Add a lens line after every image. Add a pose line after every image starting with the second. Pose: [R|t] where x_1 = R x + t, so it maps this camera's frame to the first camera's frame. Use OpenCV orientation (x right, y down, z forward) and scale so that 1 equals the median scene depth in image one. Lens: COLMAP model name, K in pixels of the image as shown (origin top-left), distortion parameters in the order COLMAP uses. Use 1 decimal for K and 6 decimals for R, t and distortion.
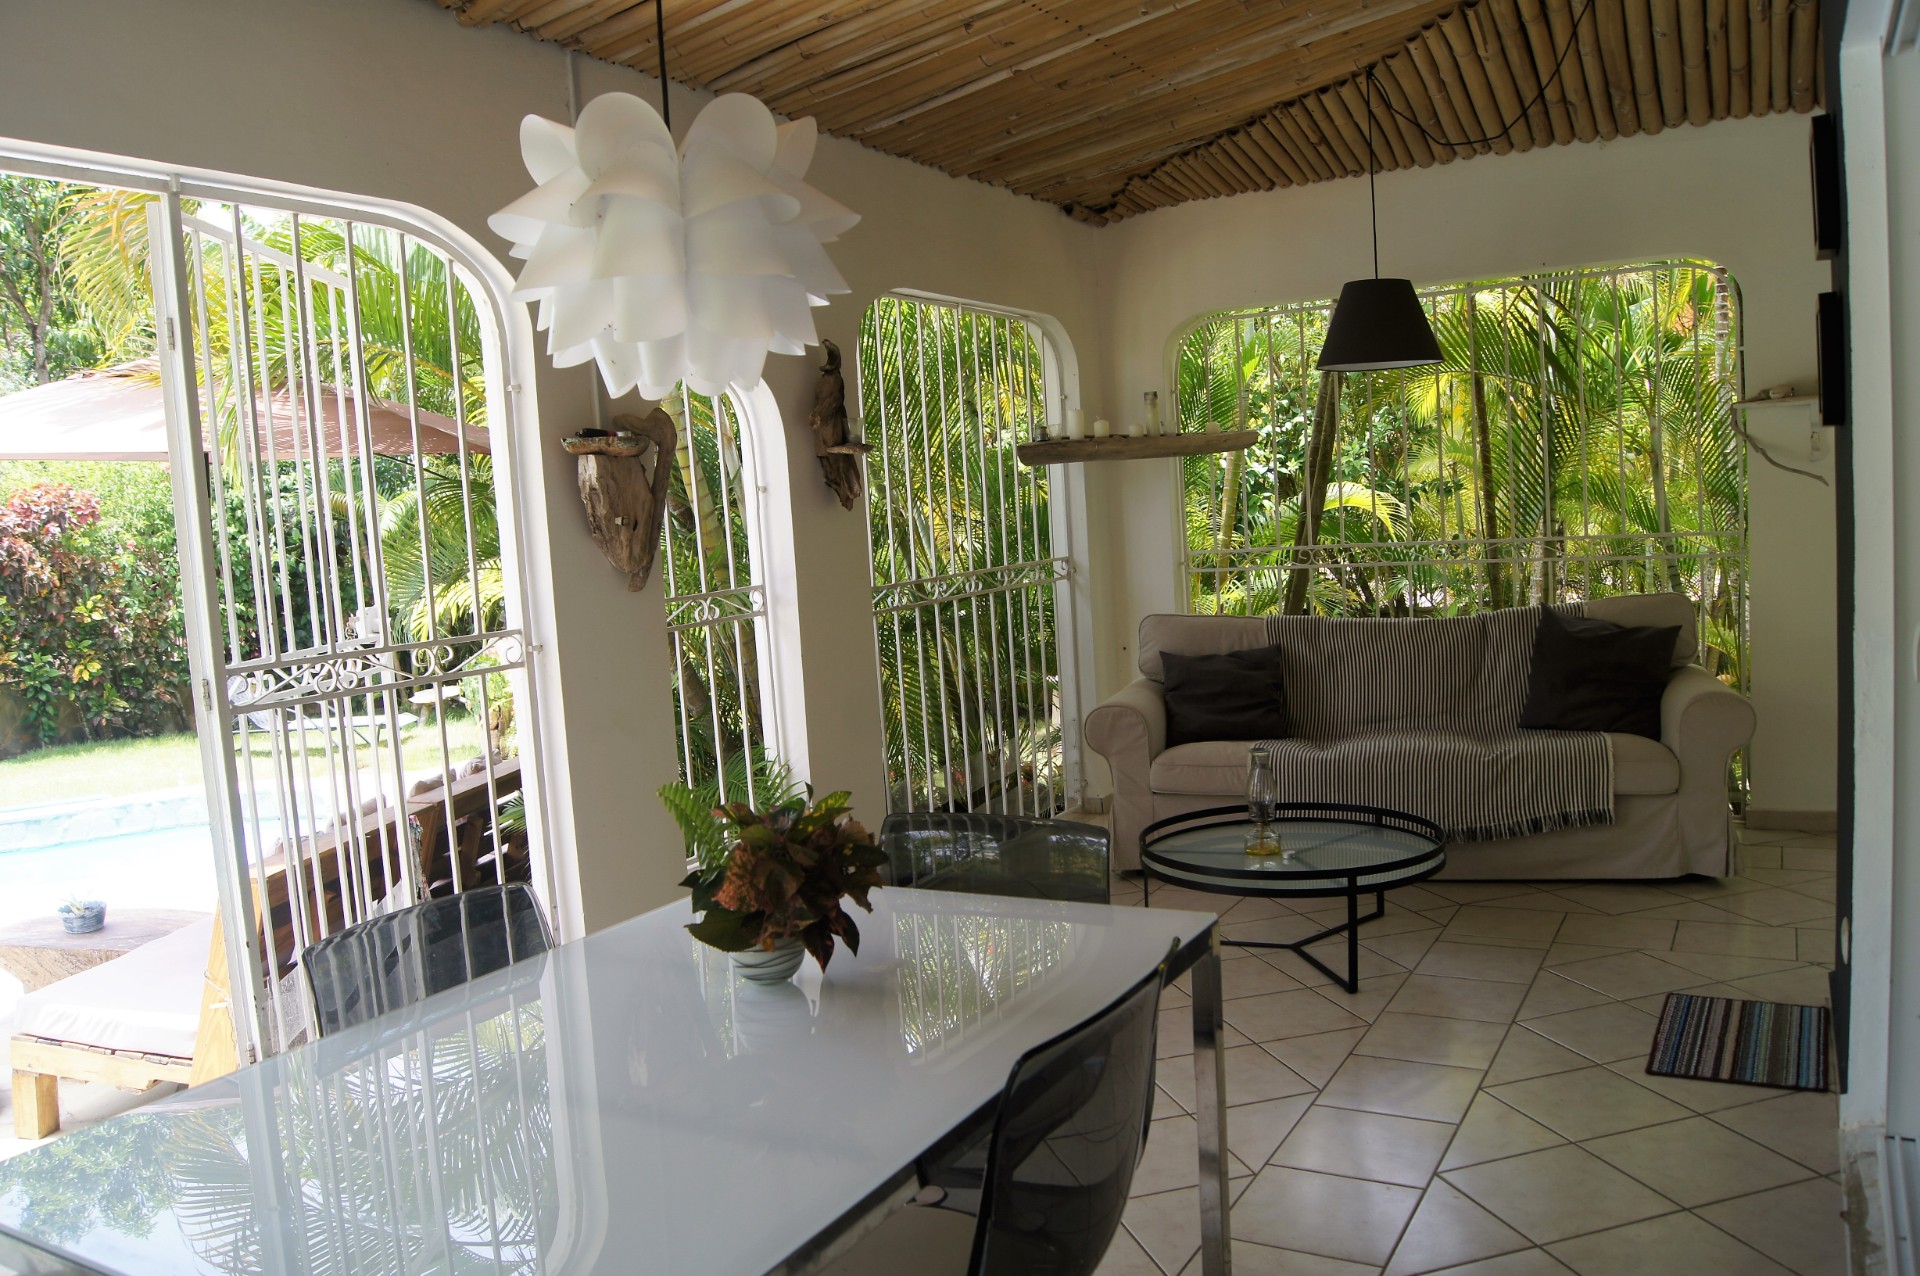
lens RADIAL K [[1475.2, 0, 957.4], [0, 1475.2, 645.4], [0, 0, 1]] dist [-0.087814, 0.019978]
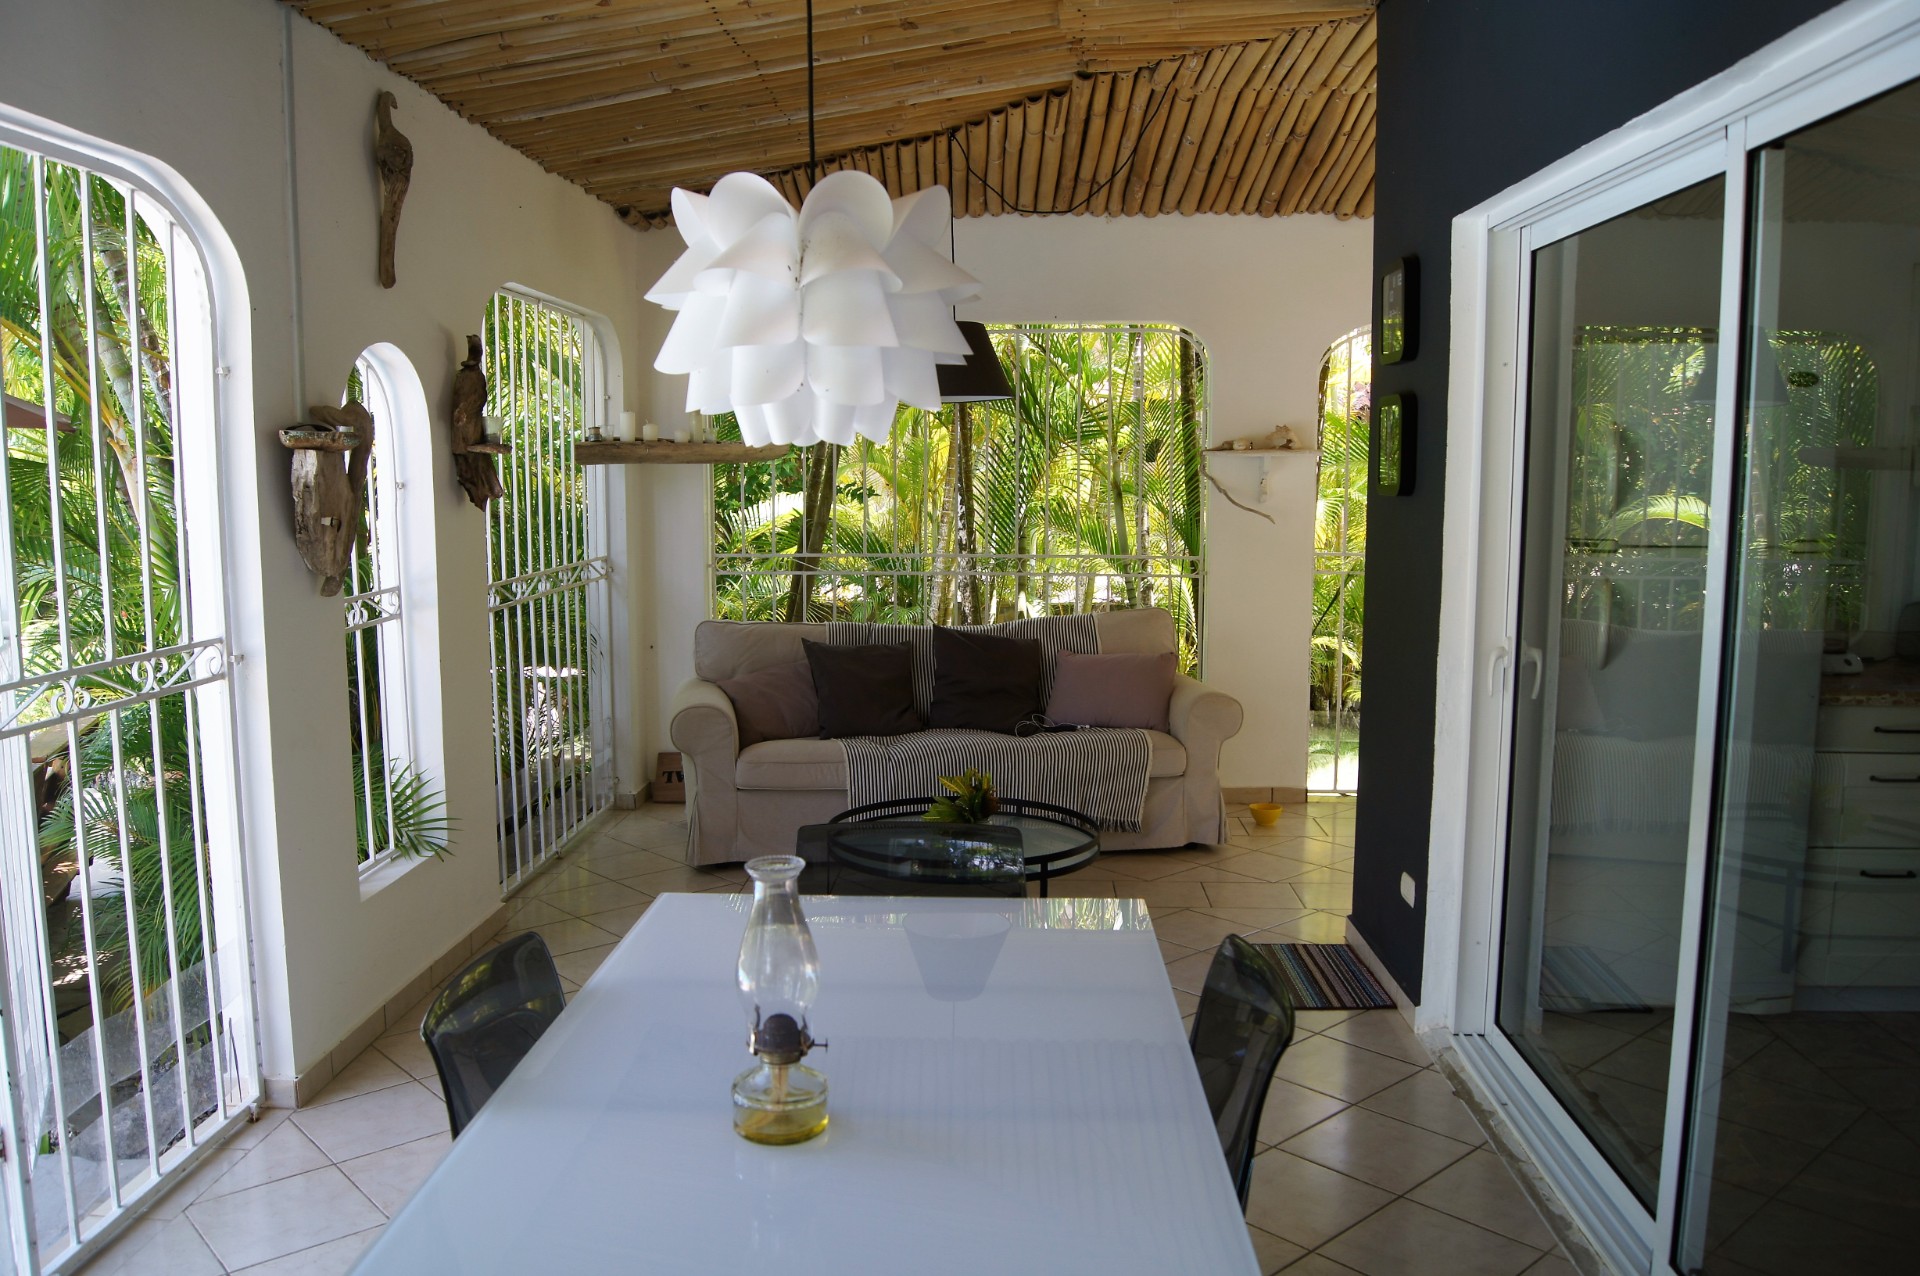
lens RADIAL K [[1475.2, 0, 948.0], [0, 1475.2, 637.7], [0, 0, 1]] dist [-0.087814, 0.019978]
pose [[0.888497, 0.009655, 0.458781, -0.242029], [-0.012932, 0.999908, 0.004003, -0.015967], [-0.458700, -0.009489, 0.888540, 0.003446]]
